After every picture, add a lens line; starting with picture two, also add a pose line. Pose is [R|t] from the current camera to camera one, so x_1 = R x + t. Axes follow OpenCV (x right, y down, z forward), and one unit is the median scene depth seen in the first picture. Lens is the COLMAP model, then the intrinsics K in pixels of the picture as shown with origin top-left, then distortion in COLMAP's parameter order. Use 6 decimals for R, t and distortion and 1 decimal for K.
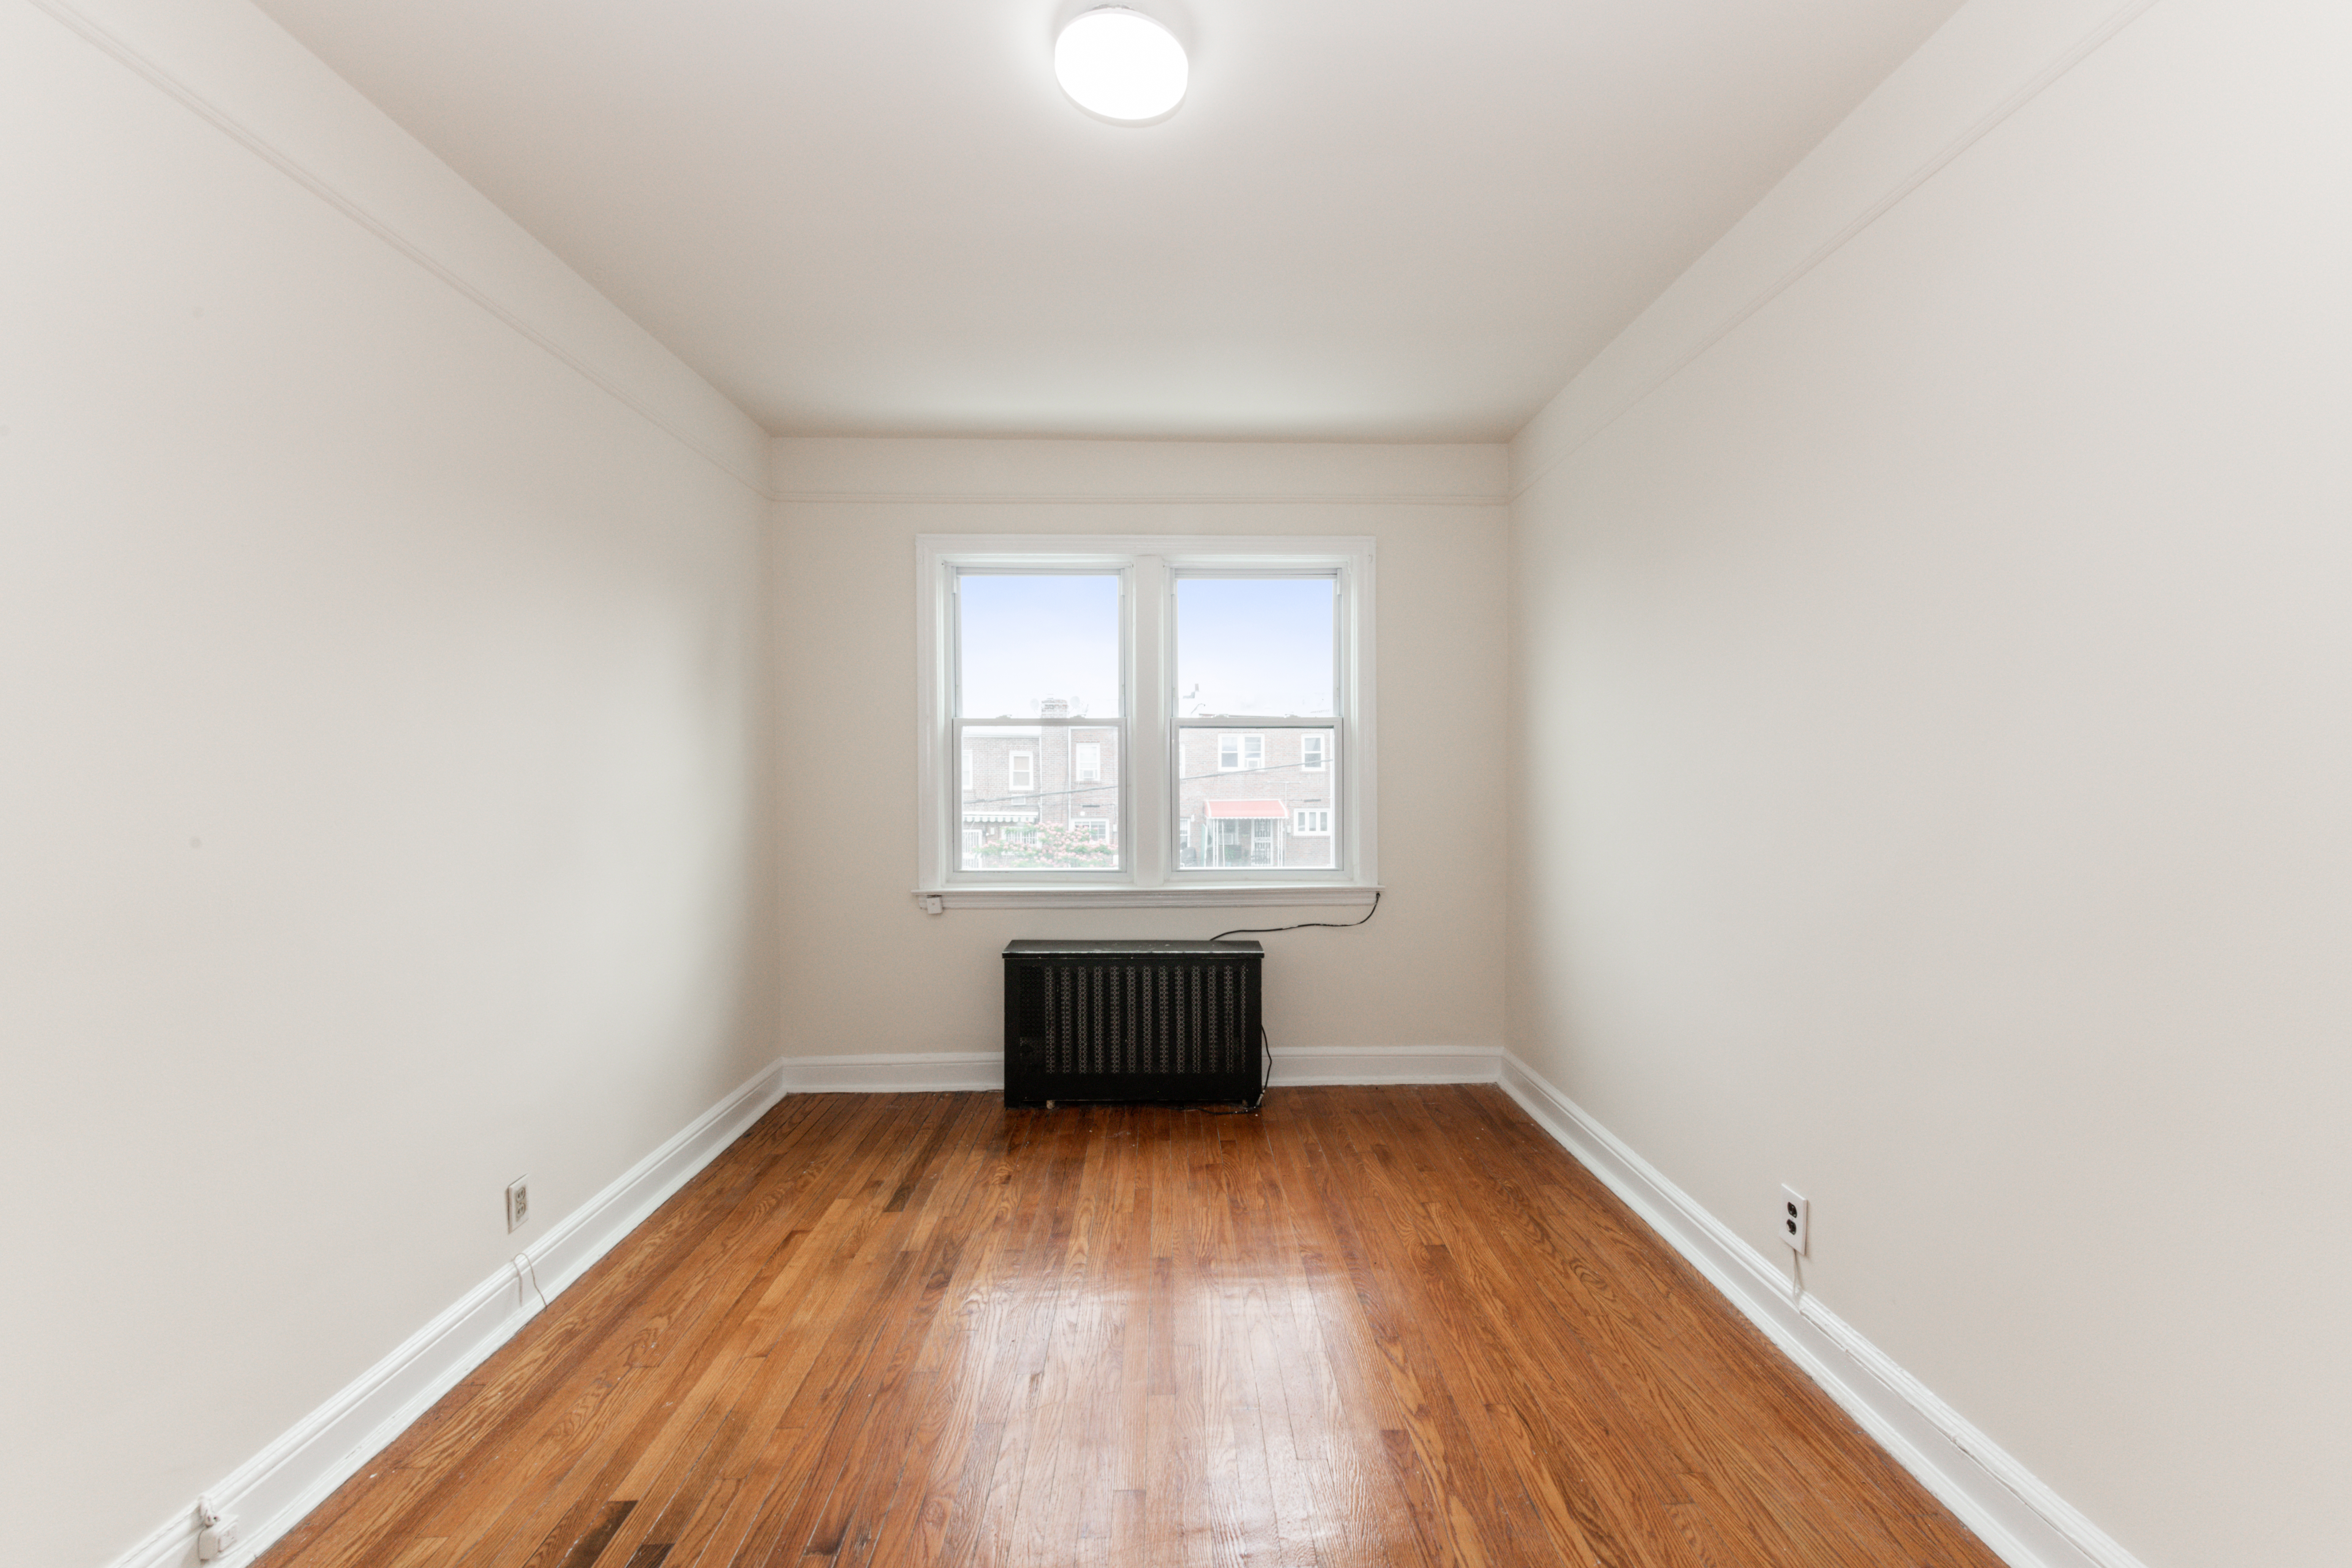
lens RADIAL K [[961.9, 0, 1207.0], [0, 961.9, 773.6], [0, 0, 1]] dist [0.008661, -0.004867]
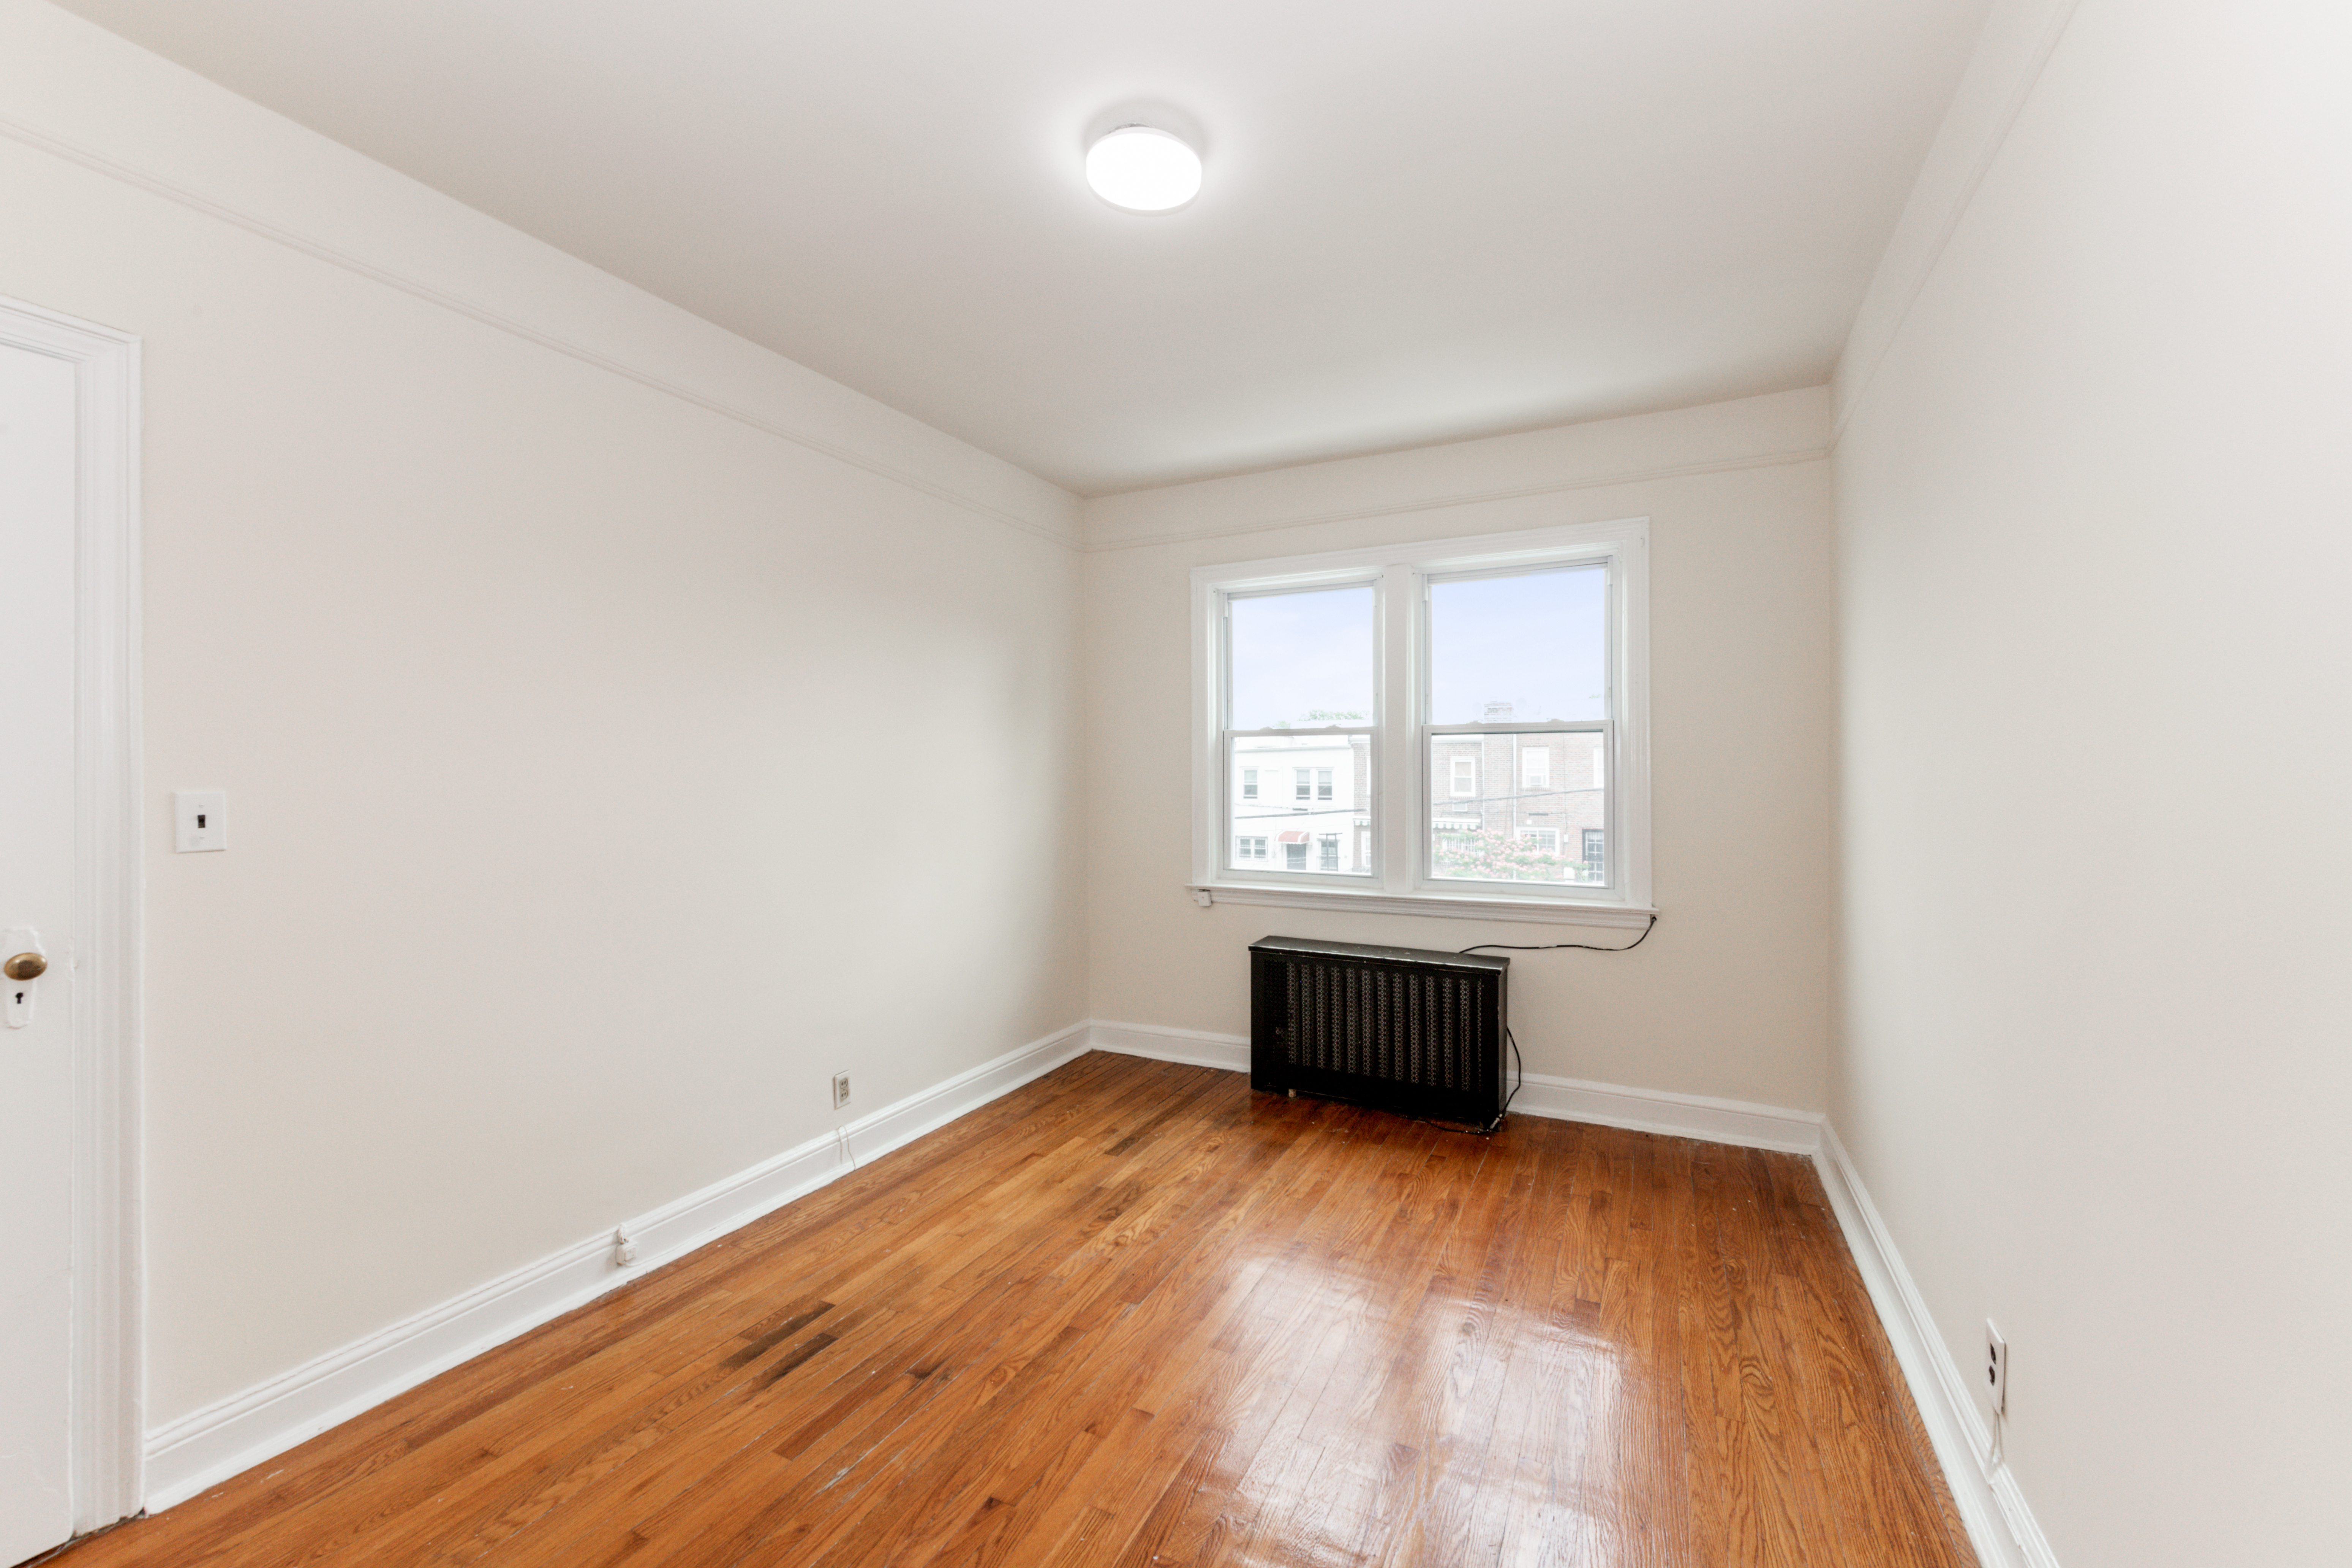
lens RADIAL K [[961.9, 0, 1171.9], [0, 961.9, 769.3], [0, 0, 1]] dist [0.008661, -0.004867]
pose [[0.876766, -0.002542, -0.480911, 0.260164], [-0.002403, 0.999950, -0.009666, -0.002625], [0.480912, 0.009631, 0.876716, 0.004931]]
